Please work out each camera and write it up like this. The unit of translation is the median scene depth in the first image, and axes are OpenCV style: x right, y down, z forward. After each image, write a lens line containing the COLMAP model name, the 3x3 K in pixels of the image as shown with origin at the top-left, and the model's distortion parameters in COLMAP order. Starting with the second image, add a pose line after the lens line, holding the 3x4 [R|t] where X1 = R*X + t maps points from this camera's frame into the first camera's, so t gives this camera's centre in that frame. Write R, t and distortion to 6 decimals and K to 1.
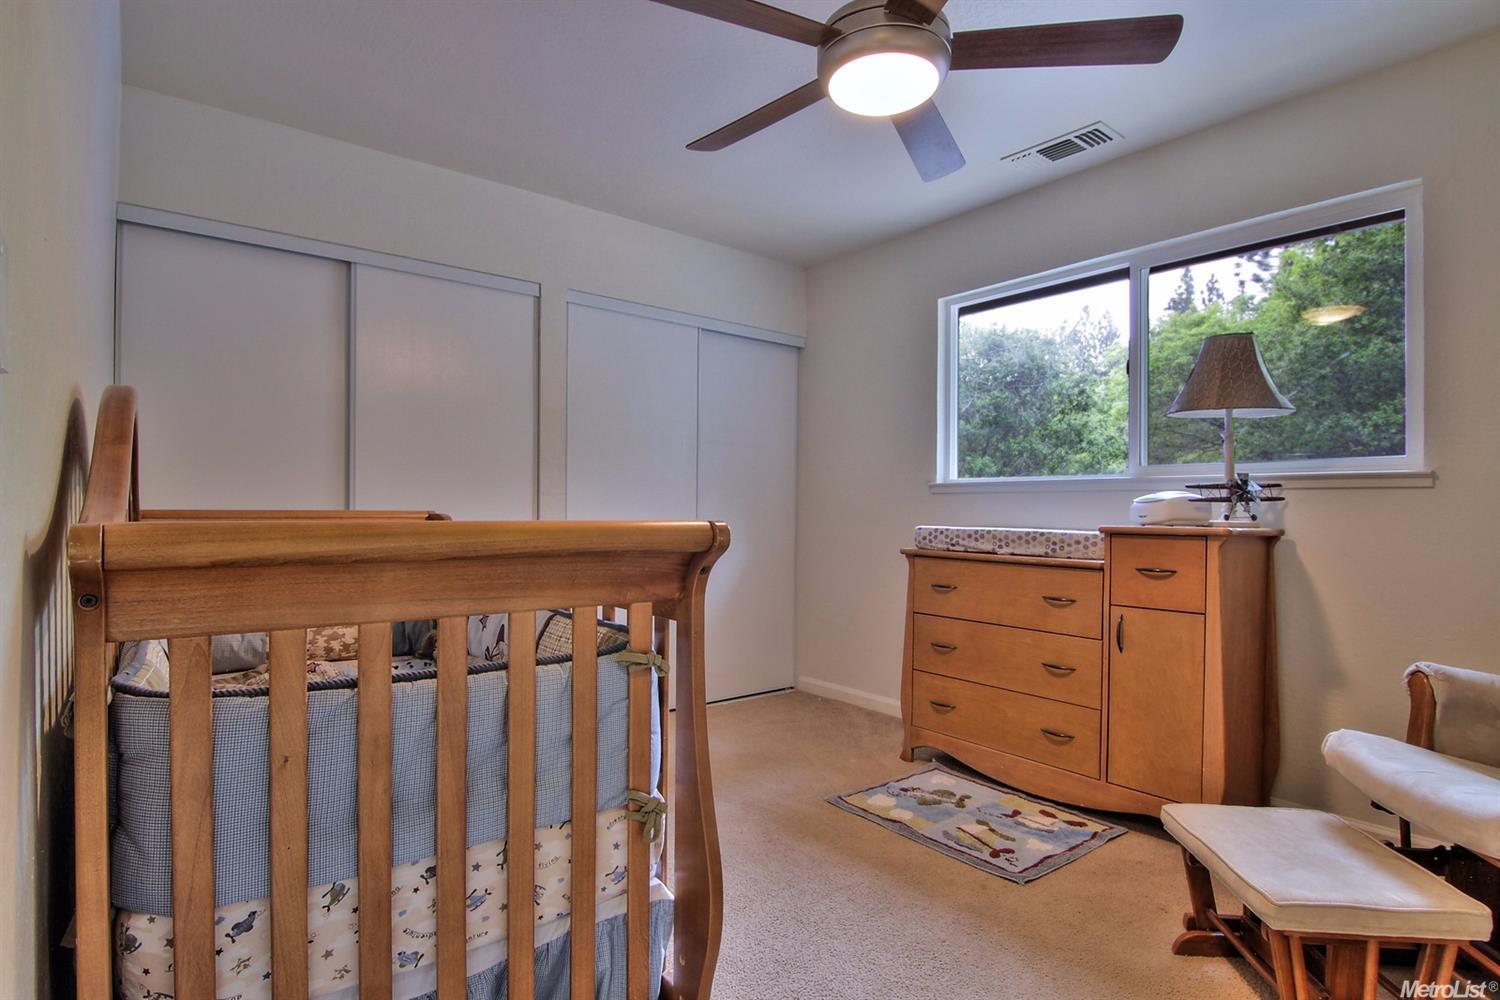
lens RADIAL K [[760.8, 0, 747.0], [0, 760.8, 508.2], [0, 0, 1]] dist [-0.002467, -0.013610]
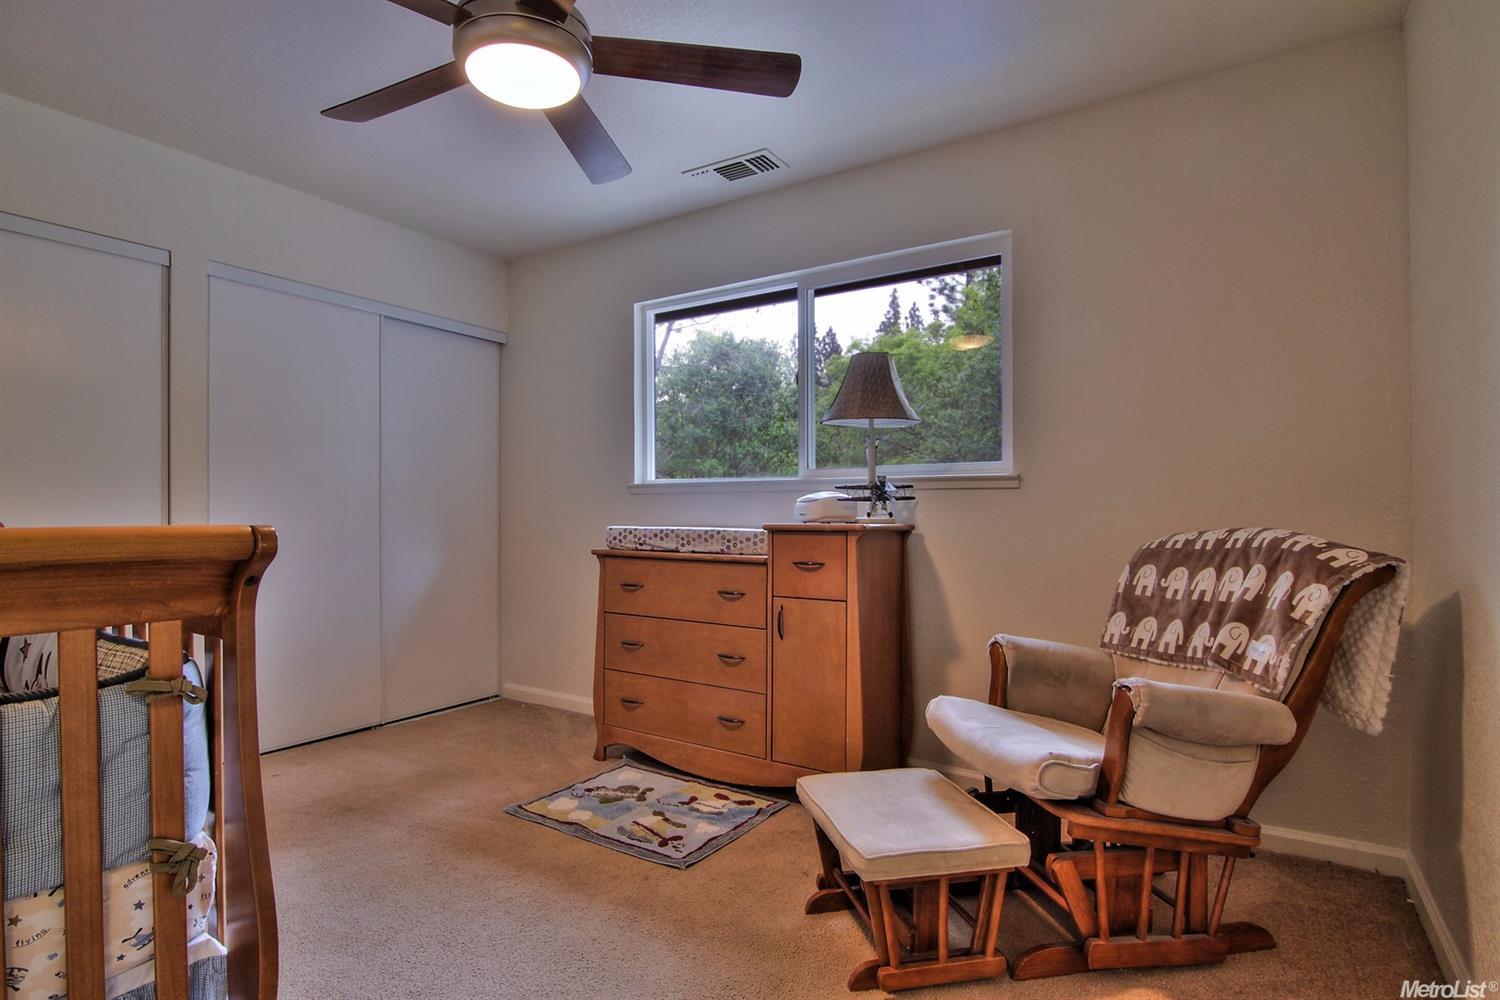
lens RADIAL K [[750.5, 0, 747.2], [0, 750.5, 508.7], [0, 0, 1]] dist [-0.001576, -0.014063]
pose [[0.949313, -0.008034, 0.314231, 0.108143], [0.008125, 0.999966, 0.001018, 0.000573], [-0.314229, 0.001587, 0.949346, -0.004495]]
